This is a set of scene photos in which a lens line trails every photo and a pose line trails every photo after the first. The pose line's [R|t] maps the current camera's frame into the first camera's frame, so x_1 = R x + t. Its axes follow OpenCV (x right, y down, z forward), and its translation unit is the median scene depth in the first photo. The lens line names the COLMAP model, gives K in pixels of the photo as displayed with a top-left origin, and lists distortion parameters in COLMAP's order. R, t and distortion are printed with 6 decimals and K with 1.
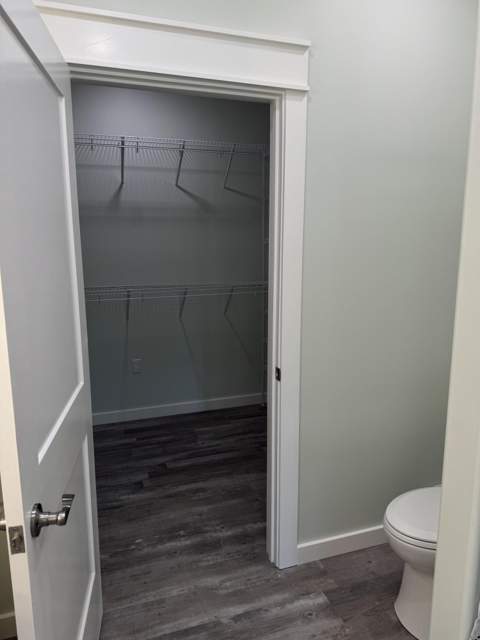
lens RADIAL K [[453.5, 0, 243.5], [0, 453.5, 320.6], [0, 0, 1]] dist [0.006646, -0.005847]
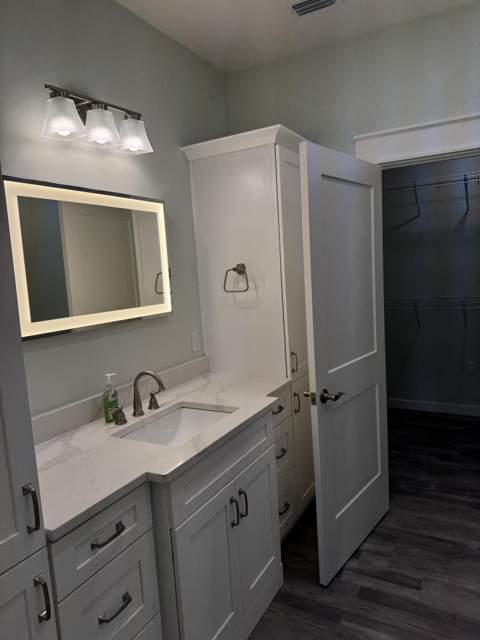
lens RADIAL K [[453.5, 0, 240.5], [0, 453.5, 317.8], [0, 0, 1]] dist [0.006646, -0.005847]
pose [[0.661478, 0.034155, -0.749187, 0.370933], [-0.066381, 0.997708, -0.013125, 0.046989], [0.747021, 0.058413, 0.662229, -0.317963]]
